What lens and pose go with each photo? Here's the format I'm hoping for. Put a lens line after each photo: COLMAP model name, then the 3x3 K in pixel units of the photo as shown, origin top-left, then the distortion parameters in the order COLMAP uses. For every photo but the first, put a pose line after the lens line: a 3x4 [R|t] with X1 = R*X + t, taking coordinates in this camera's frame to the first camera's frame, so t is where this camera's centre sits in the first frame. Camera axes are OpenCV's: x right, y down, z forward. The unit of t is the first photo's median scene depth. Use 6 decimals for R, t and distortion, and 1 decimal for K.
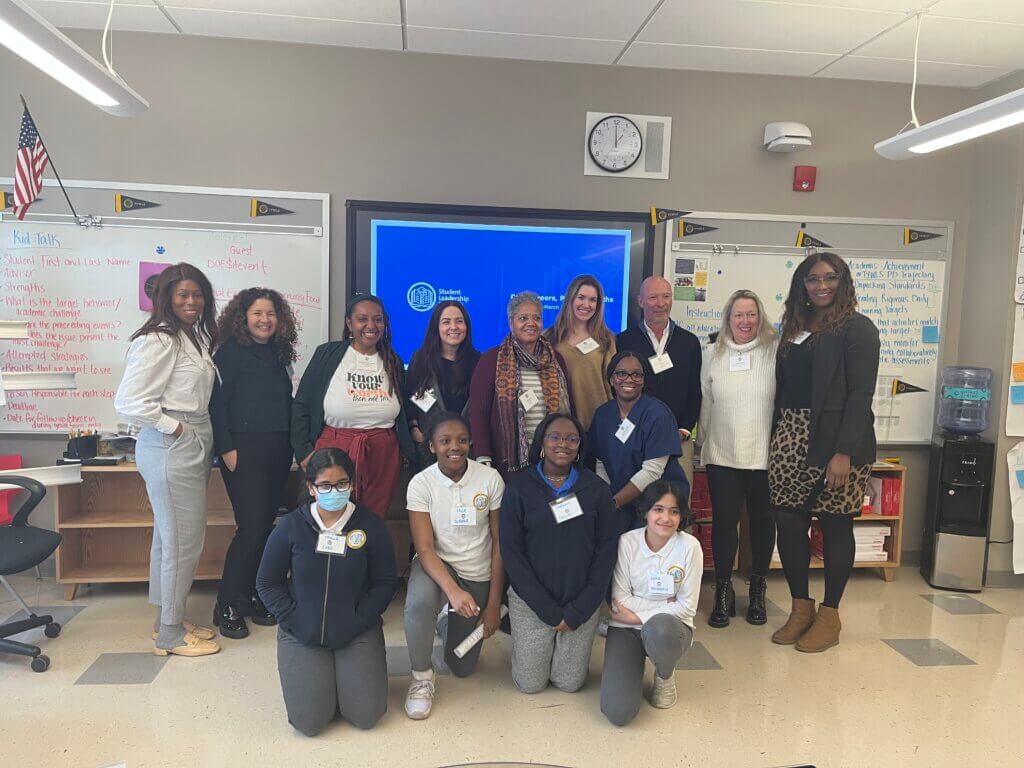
lens RADIAL K [[815.5, 0, 513.0], [0, 815.5, 384.7], [0, 0, 1]] dist [0.046372, -0.065265]
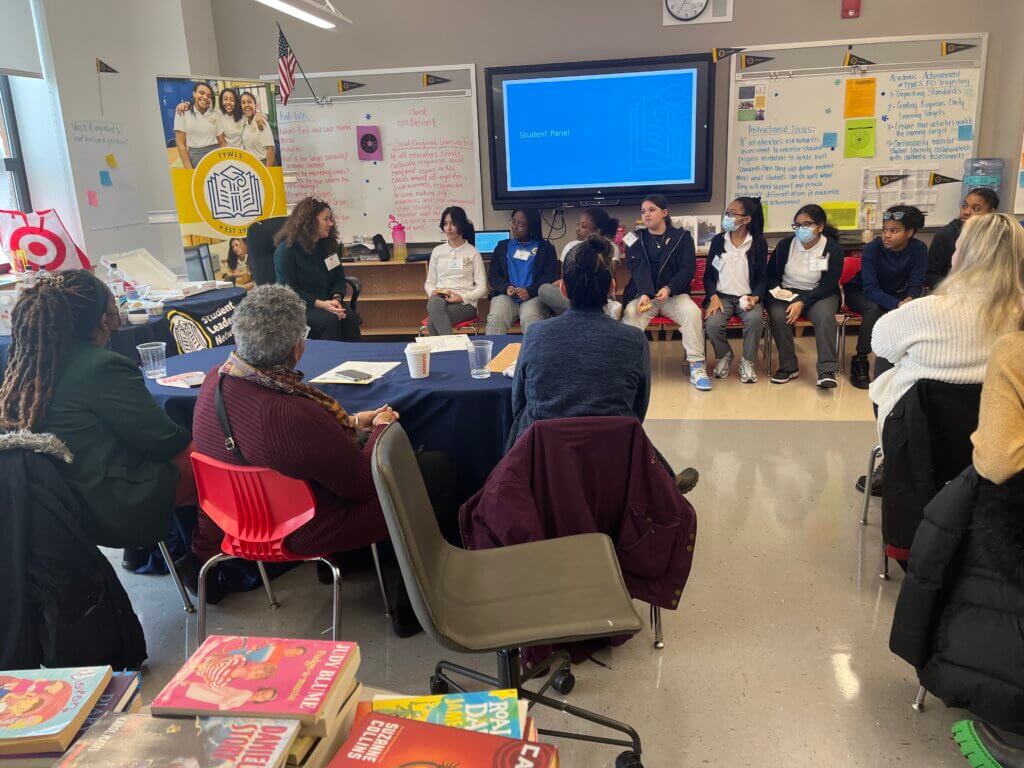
lens RADIAL K [[815.5, 0, 504.8], [0, 815.5, 389.2], [0, 0, 1]] dist [0.046372, -0.065265]
pose [[0.961668, 0.005387, -0.274162, 0.201173], [0.050354, 0.979336, 0.195870, 0.038342], [0.269552, -0.202167, 0.941525, -0.398829]]
